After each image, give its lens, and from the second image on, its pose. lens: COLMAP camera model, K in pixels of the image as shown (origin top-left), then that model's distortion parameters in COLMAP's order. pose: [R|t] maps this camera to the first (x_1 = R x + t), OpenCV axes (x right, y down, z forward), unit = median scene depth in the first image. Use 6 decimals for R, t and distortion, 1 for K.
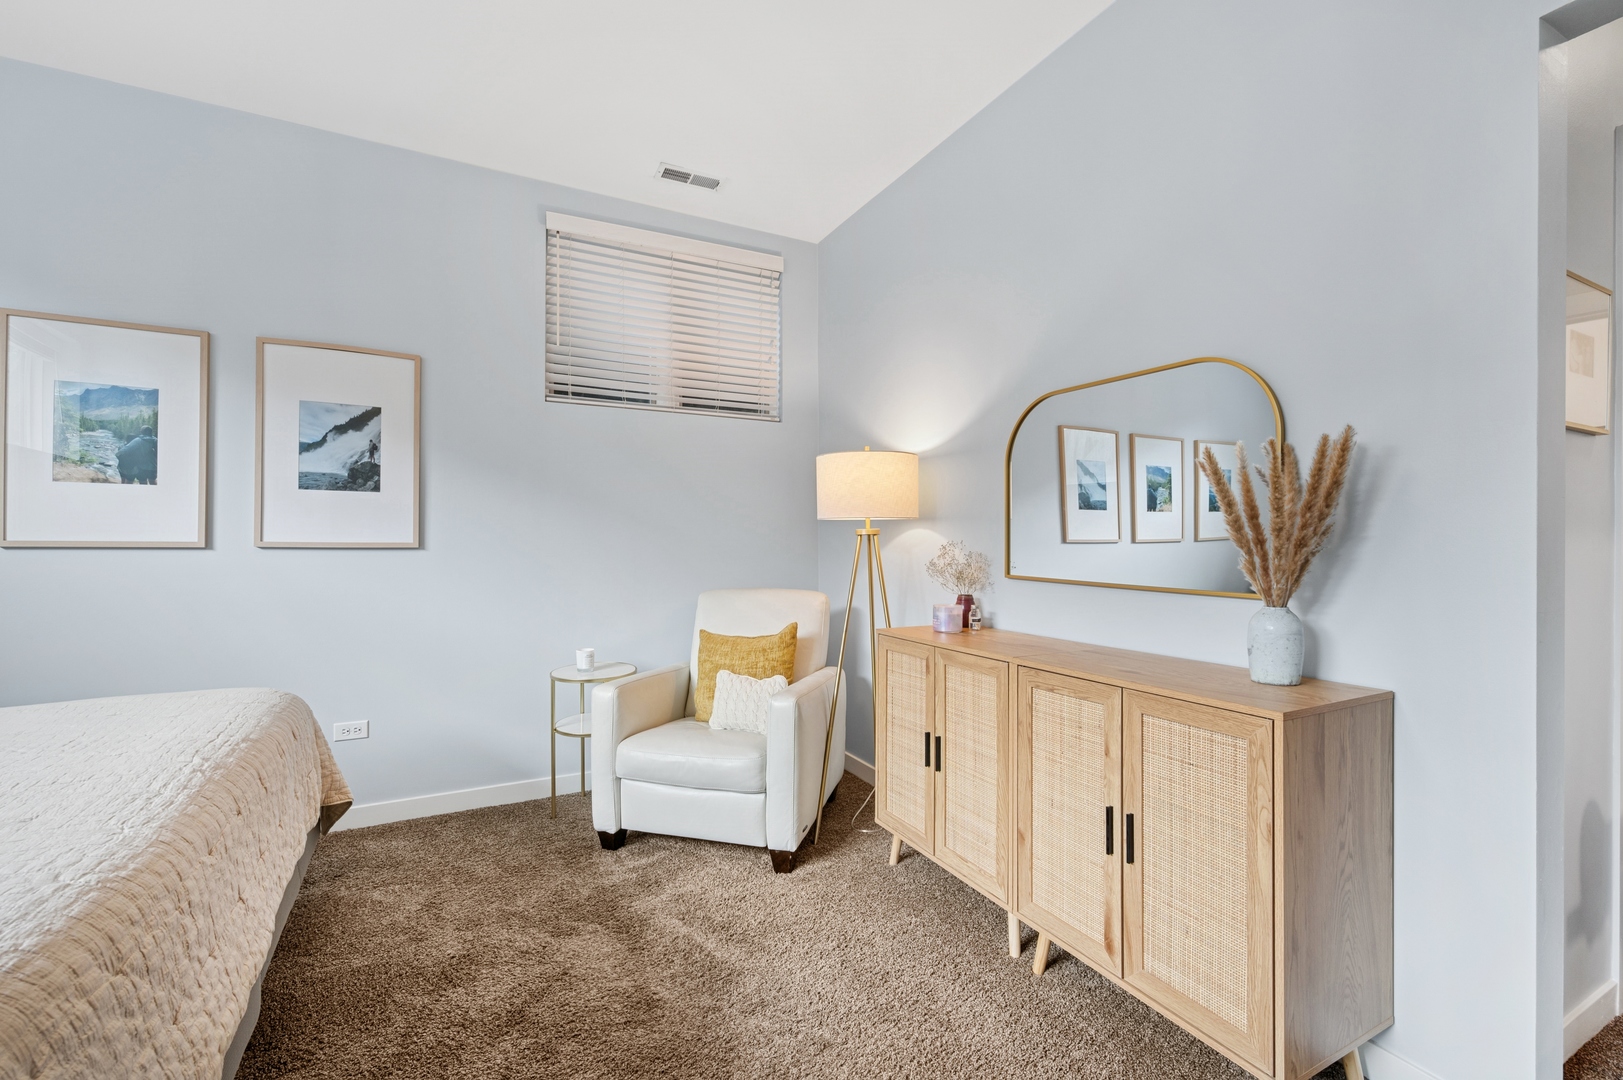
lens RADIAL K [[678.8, 0, 843.5], [0, 678.8, 543.6], [0, 0, 1]] dist [-0.000993, -0.000997]
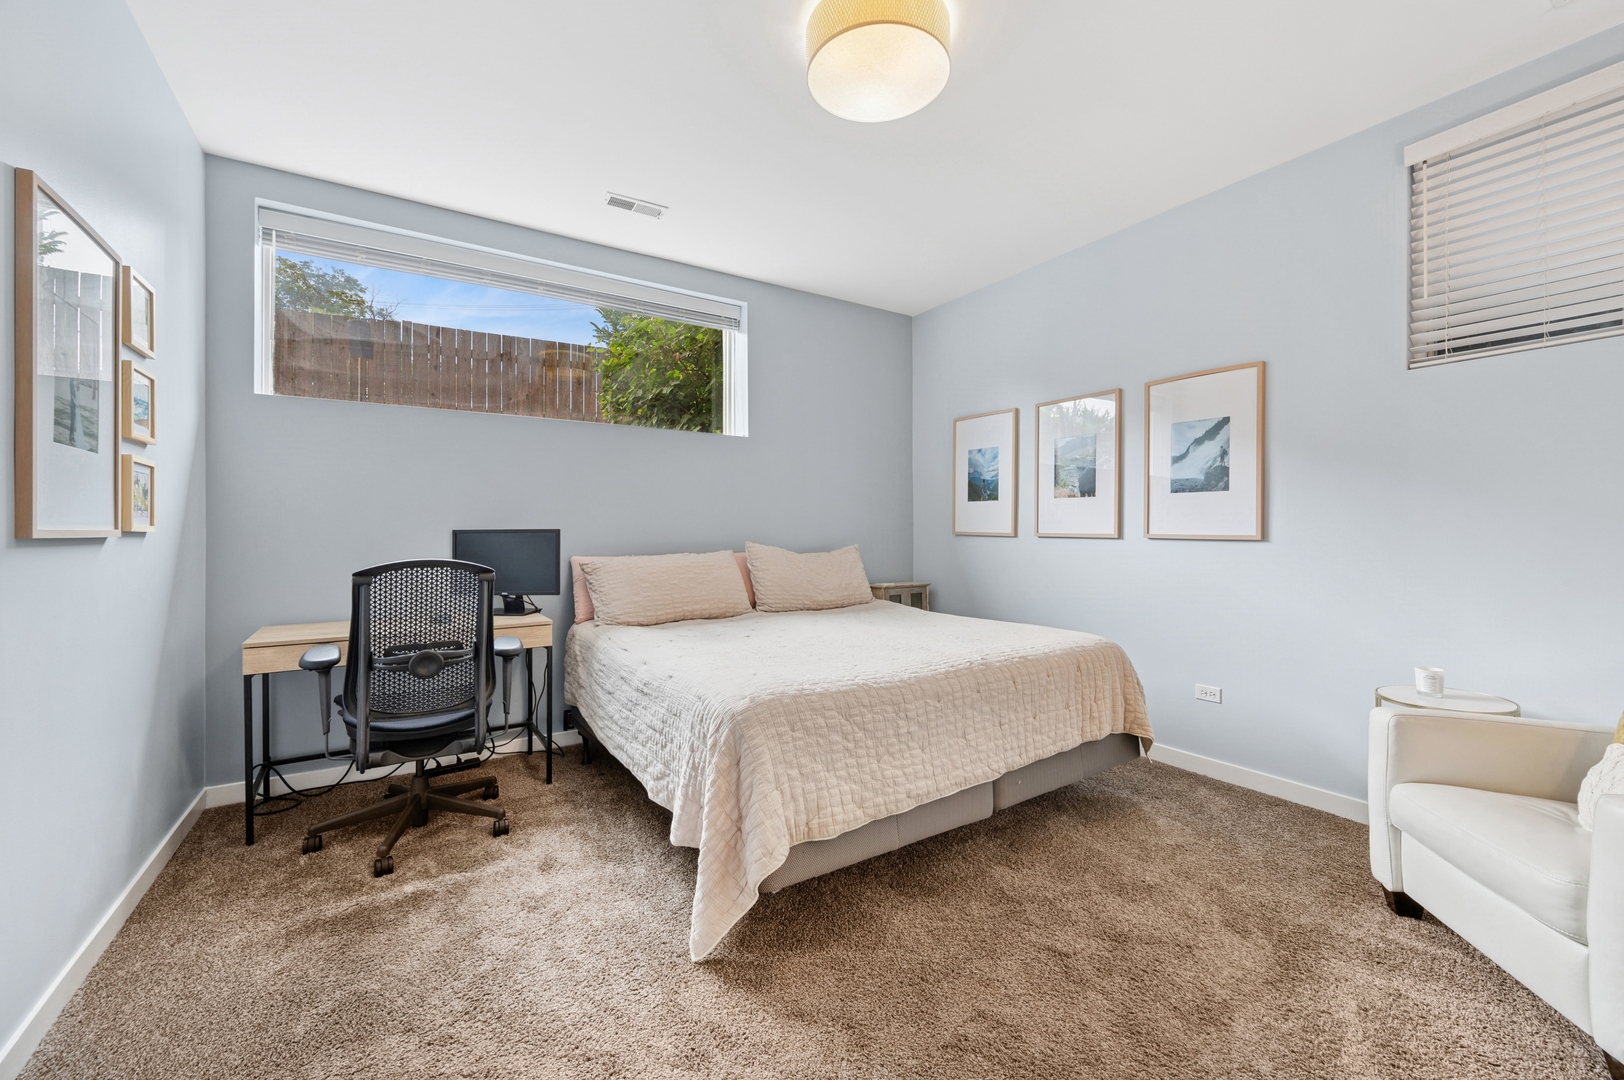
lens RADIAL K [[653.4, 0, 812.6], [0, 653.4, 532.9], [0, 0, 1]] dist [-0.004113, 0.001082]
pose [[0.080609, 0.002682, -0.996742, 0.376073], [-0.002756, 0.999993, 0.002468, -0.006437], [0.996742, 0.002548, 0.080616, 0.229114]]
